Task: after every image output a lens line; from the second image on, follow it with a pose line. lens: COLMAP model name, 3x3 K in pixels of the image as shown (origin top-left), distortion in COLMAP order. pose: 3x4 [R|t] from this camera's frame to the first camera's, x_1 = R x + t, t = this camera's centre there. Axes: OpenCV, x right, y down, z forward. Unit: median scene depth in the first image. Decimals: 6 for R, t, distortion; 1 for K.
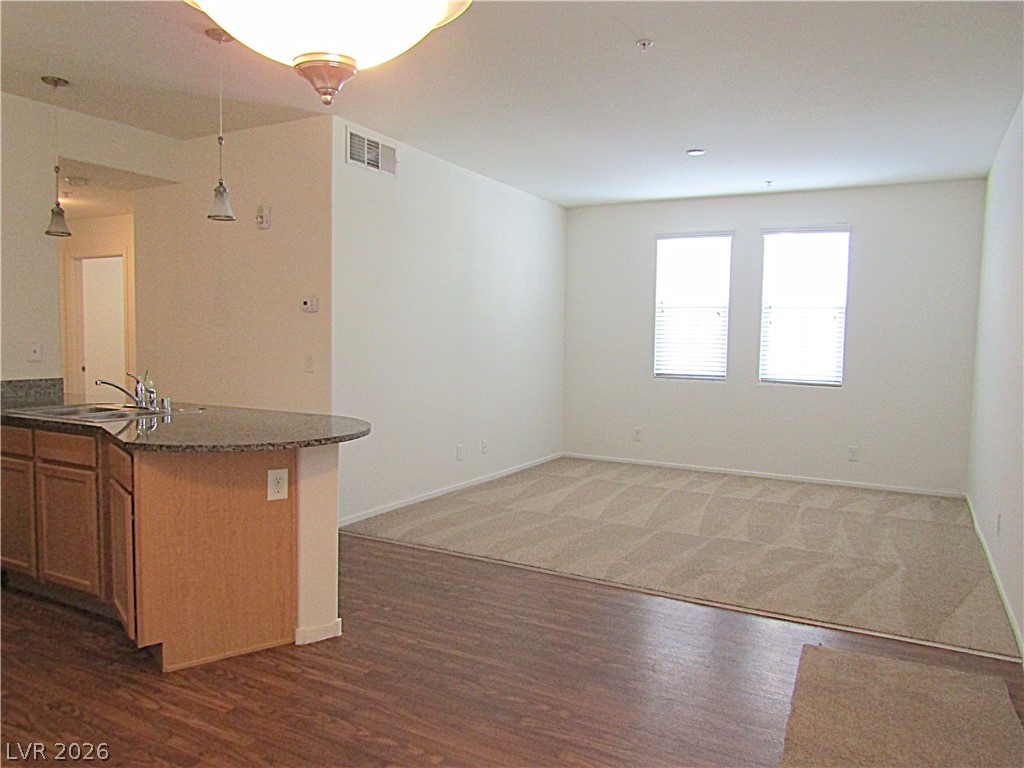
lens RADIAL K [[749.0, 0, 511.5], [0, 749.0, 385.0], [0, 0, 1]] dist [-0.007078, 0.000014]
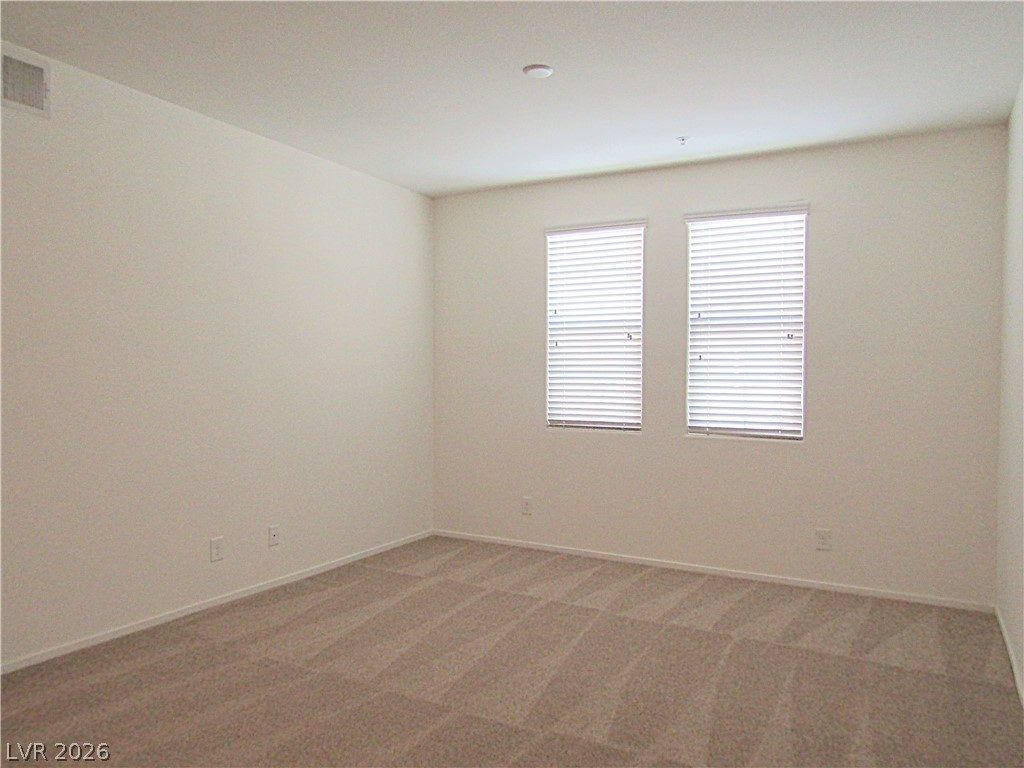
lens RADIAL K [[749.0, 0, 512.3], [0, 749.0, 384.9], [0, 0, 1]] dist [-0.007078, 0.000014]
pose [[0.999898, -0.013413, -0.004849, 0.175884], [0.013159, 0.998709, -0.049068, -0.016442], [0.005501, 0.048999, 0.998784, 0.308915]]
